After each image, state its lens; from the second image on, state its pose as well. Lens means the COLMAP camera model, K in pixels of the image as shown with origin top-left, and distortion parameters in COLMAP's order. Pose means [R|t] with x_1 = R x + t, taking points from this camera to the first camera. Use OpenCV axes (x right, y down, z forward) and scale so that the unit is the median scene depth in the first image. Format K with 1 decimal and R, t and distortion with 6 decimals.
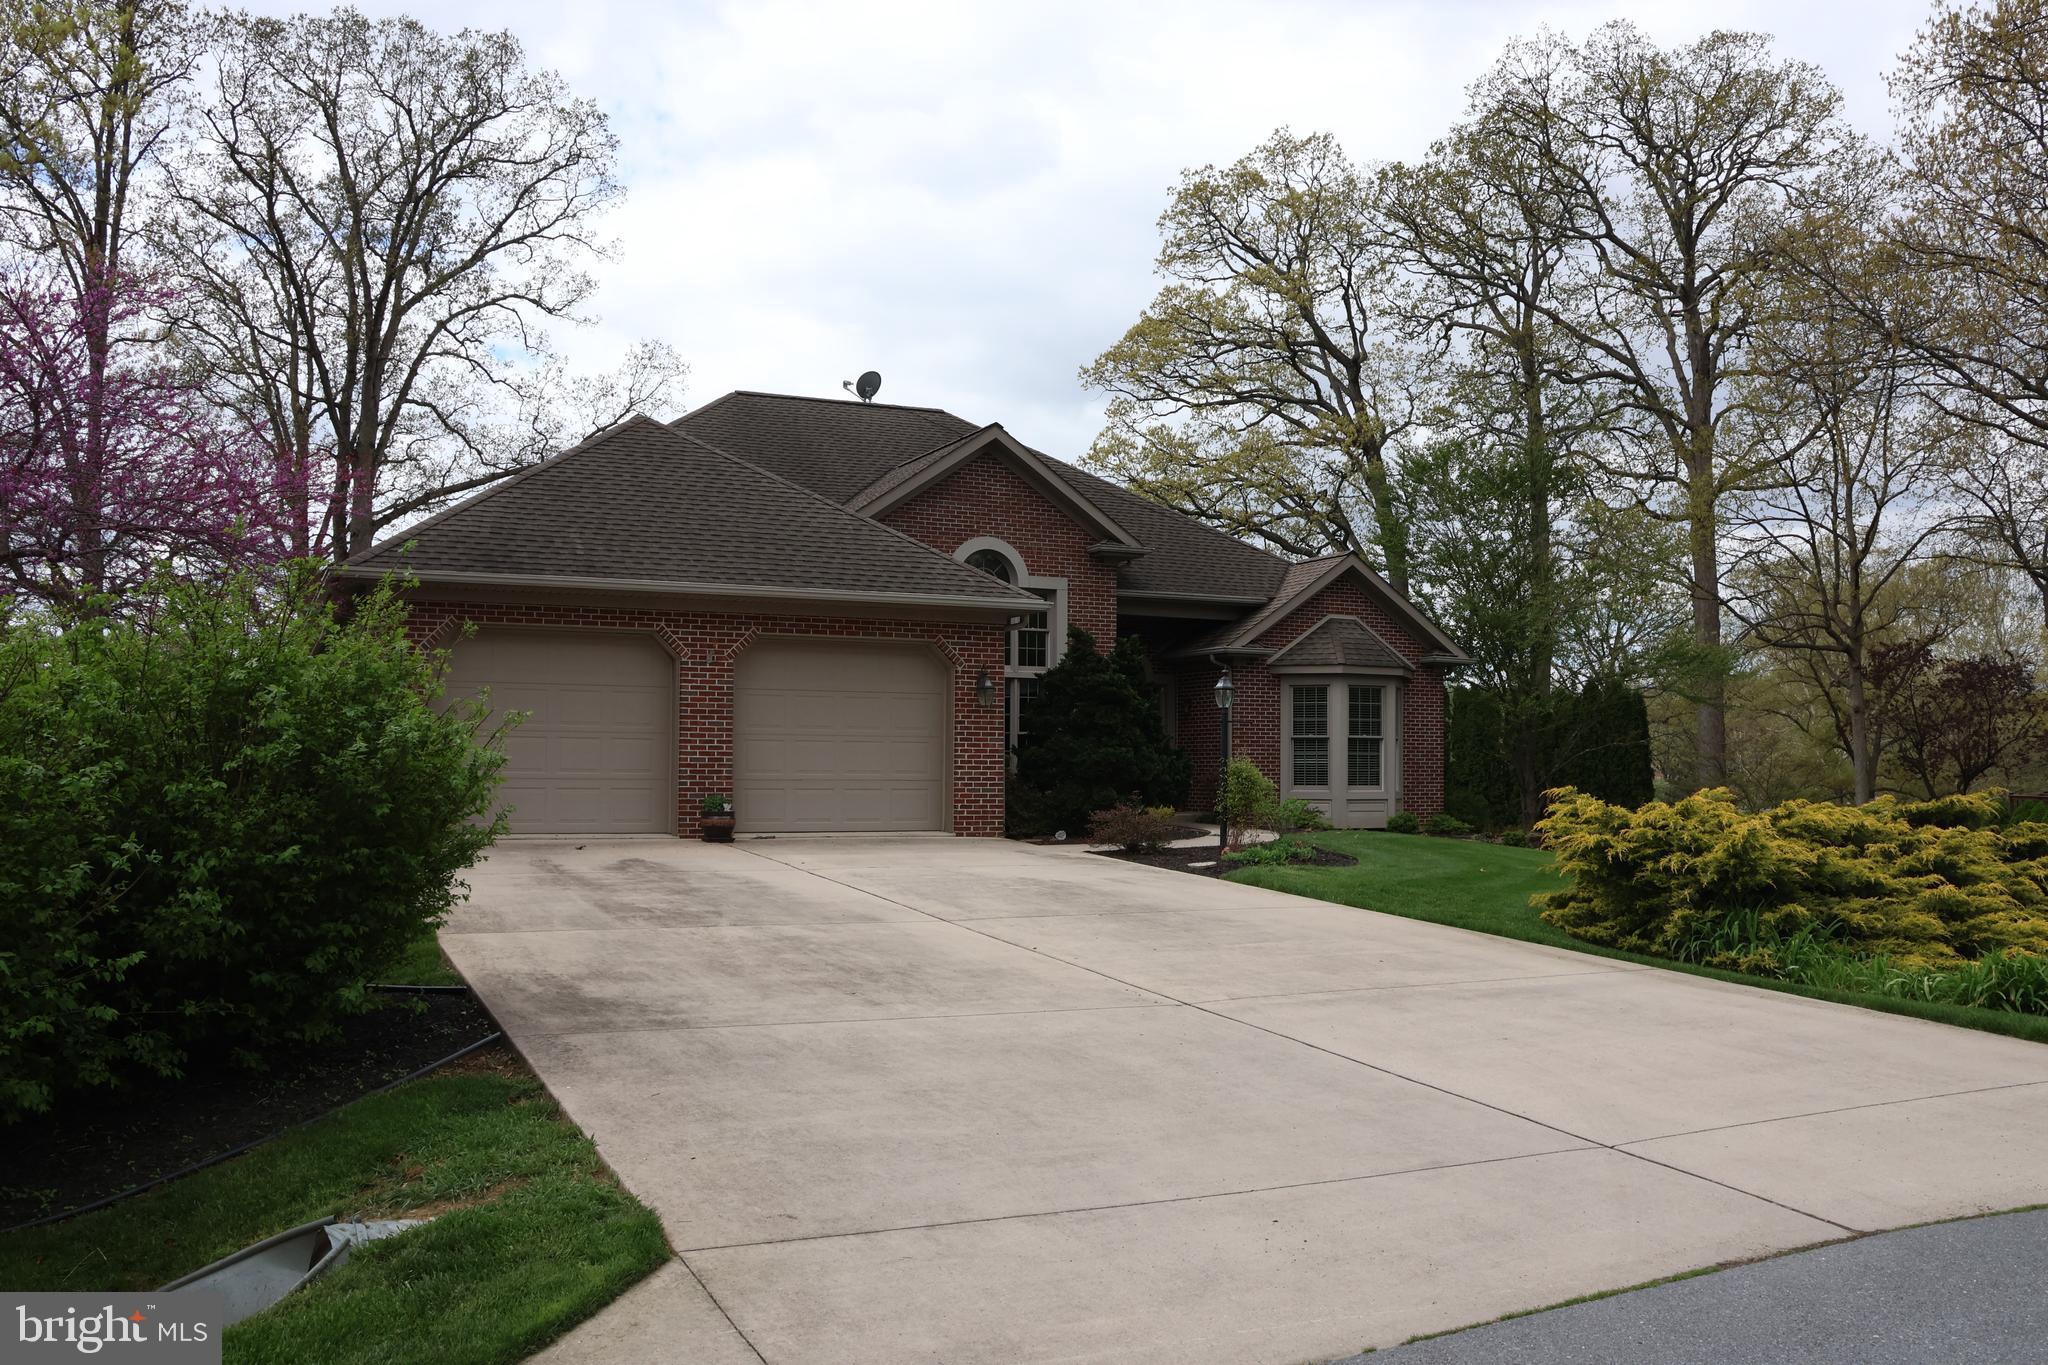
lens RADIAL K [[1722.0, 0, 1024.0], [0, 1722.0, 682.5], [0, 0, 1]] dist [-0.153082, 0.127608]
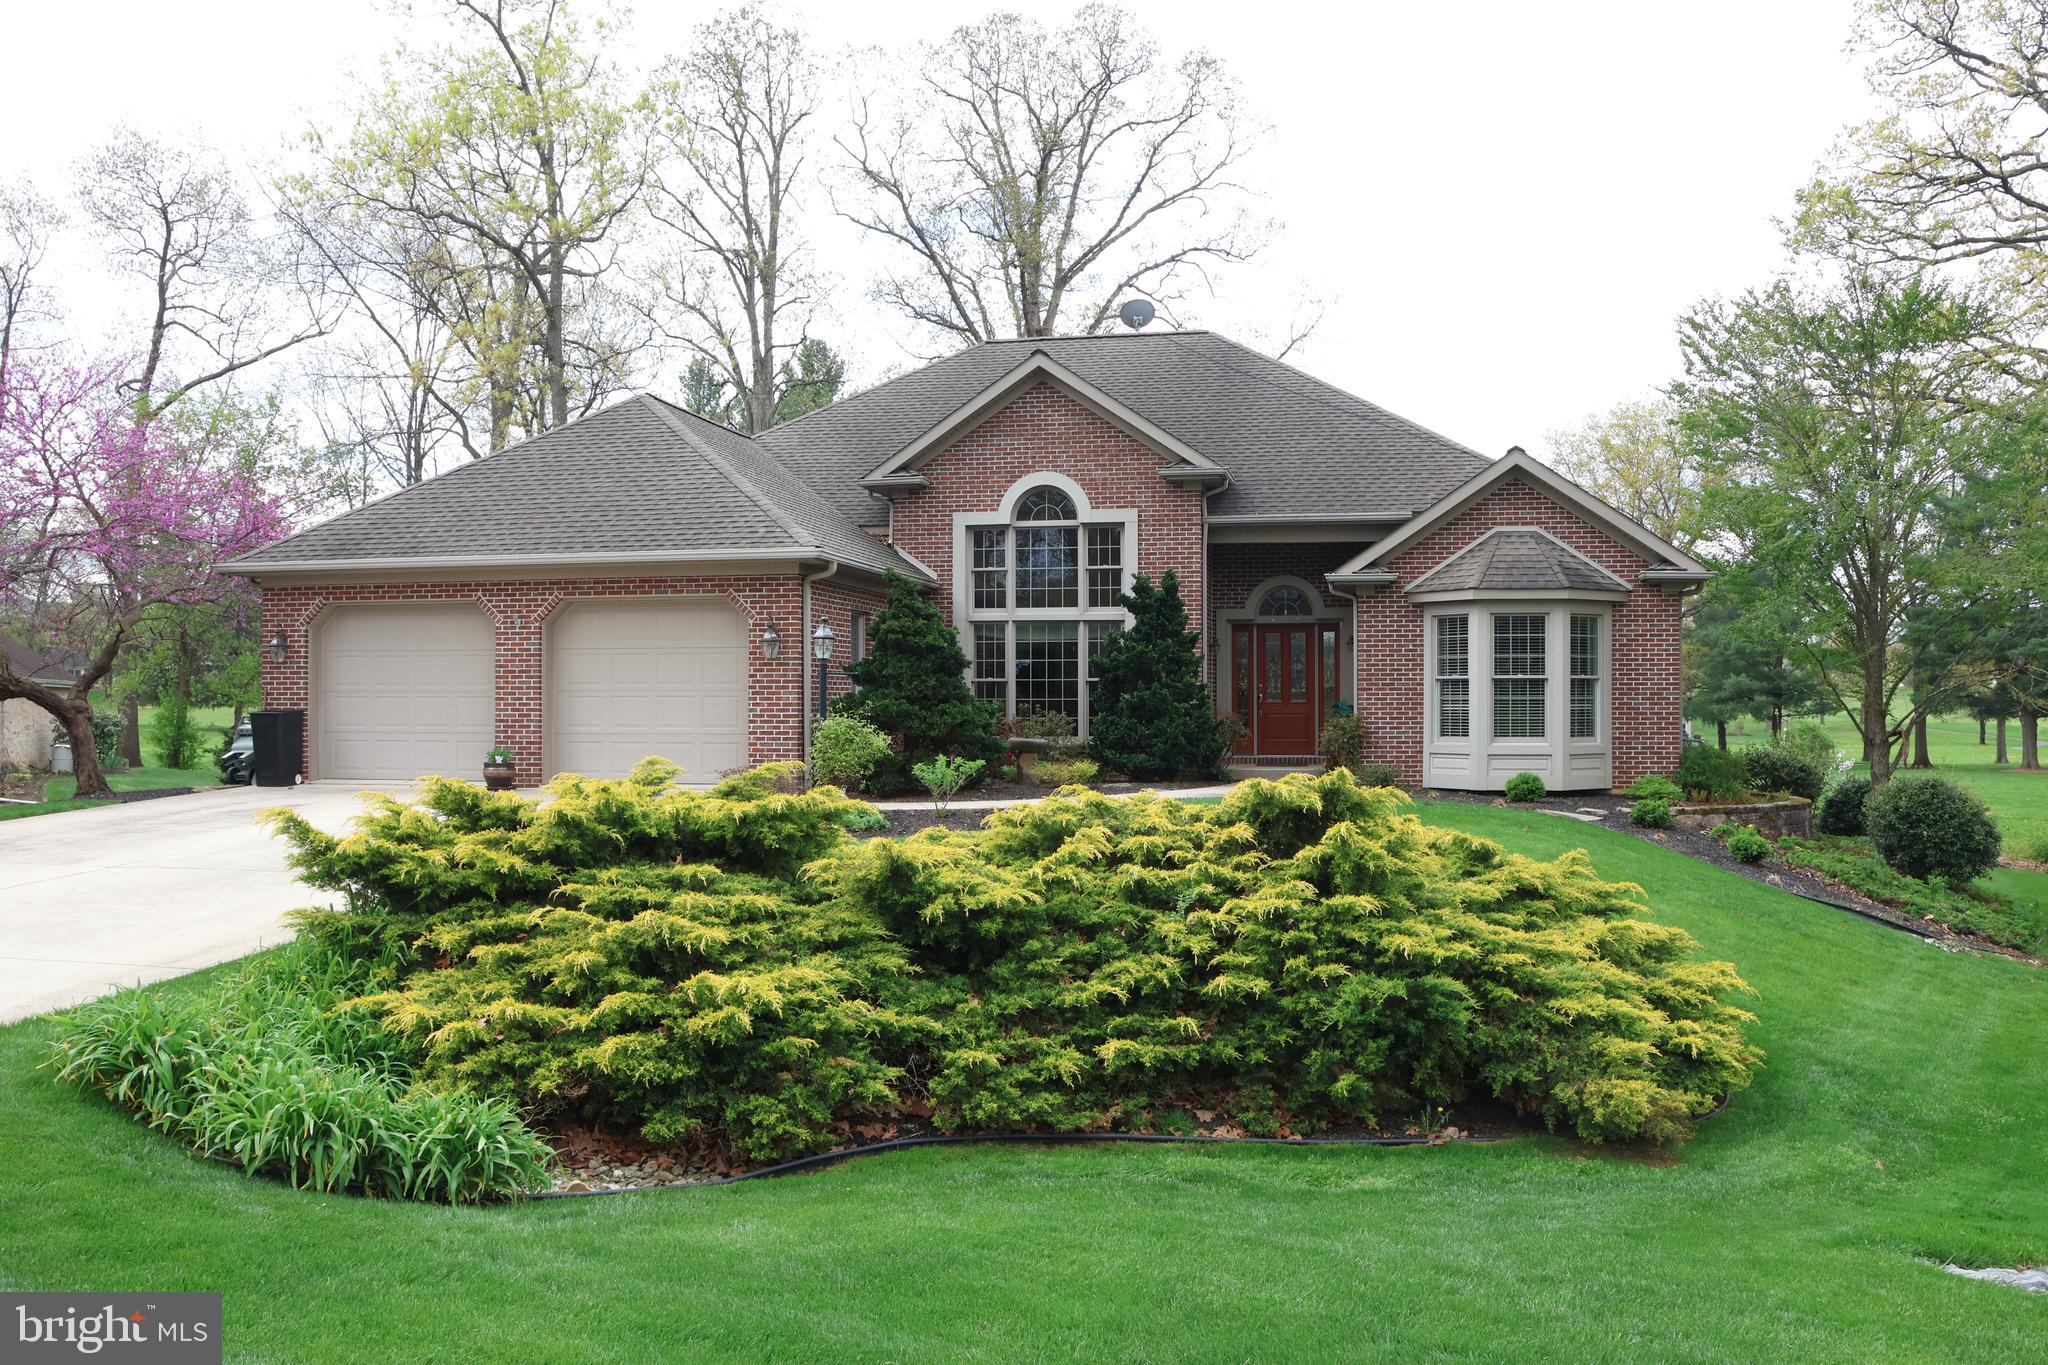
lens RADIAL K [[1722.0, 0, 1024.0], [0, 1722.0, 682.5], [0, 0, 1]] dist [-0.153082, 0.127608]
pose [[0.796754, -0.013426, -0.604155, 0.496912], [0.036346, 0.999008, 0.025731, 0.005320], [0.603210, -0.042460, 0.796451, 0.223144]]
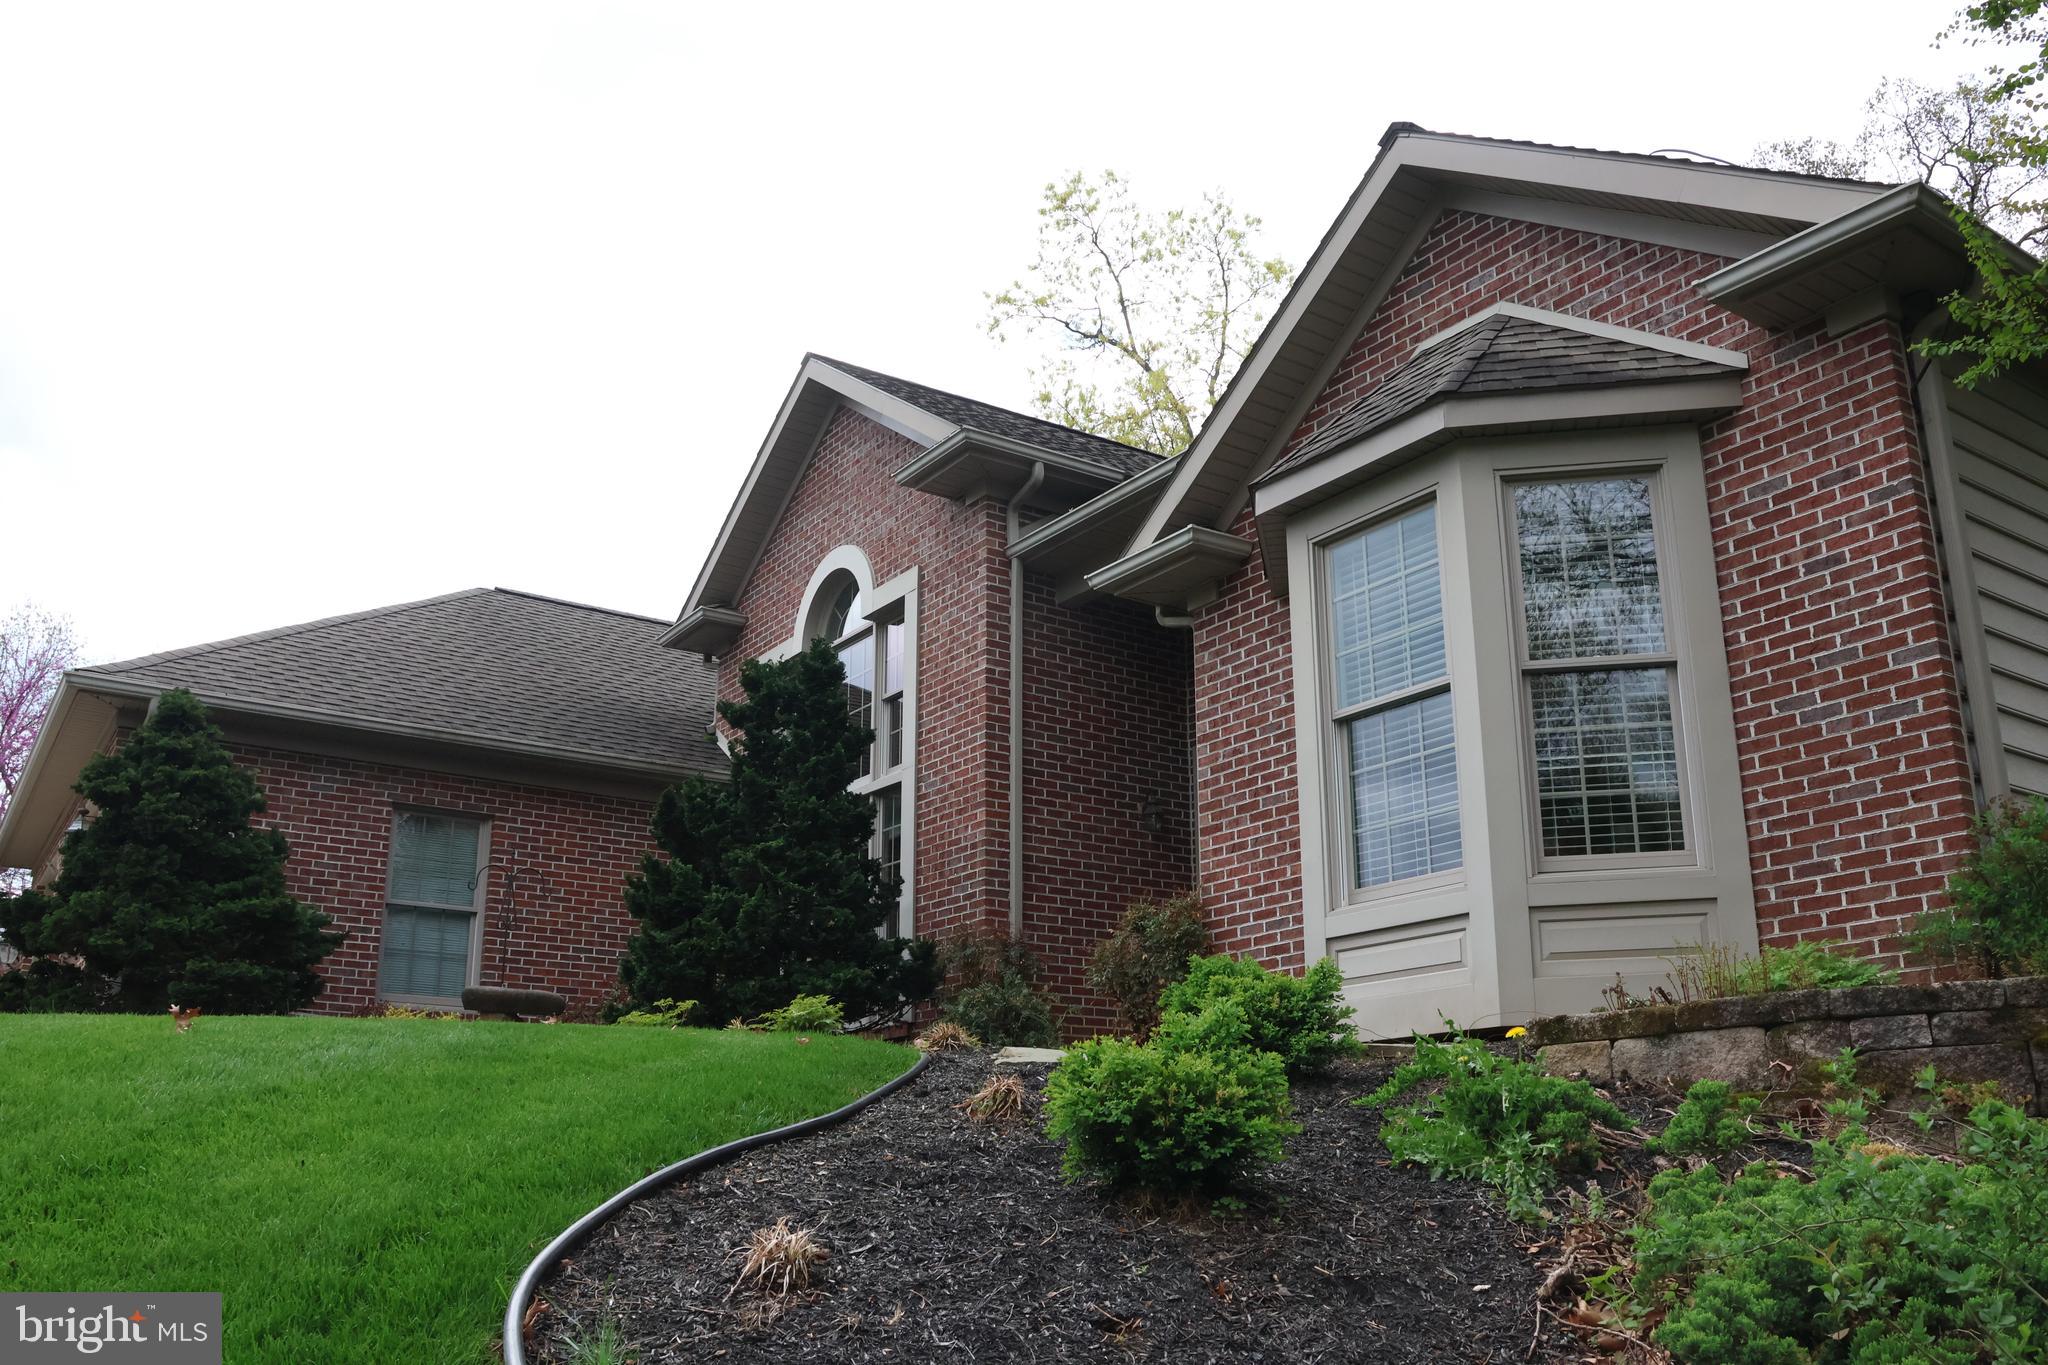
lens RADIAL K [[1722.2, 0, 1019.5], [0, 1722.2, 682.1], [0, 0, 1]] dist [-0.154845, 0.118775]
pose [[0.152102, -0.292498, -0.944092, 0.445579], [0.051767, 0.956253, -0.287925, 0.103884], [0.987008, -0.005079, 0.160590, 0.899793]]
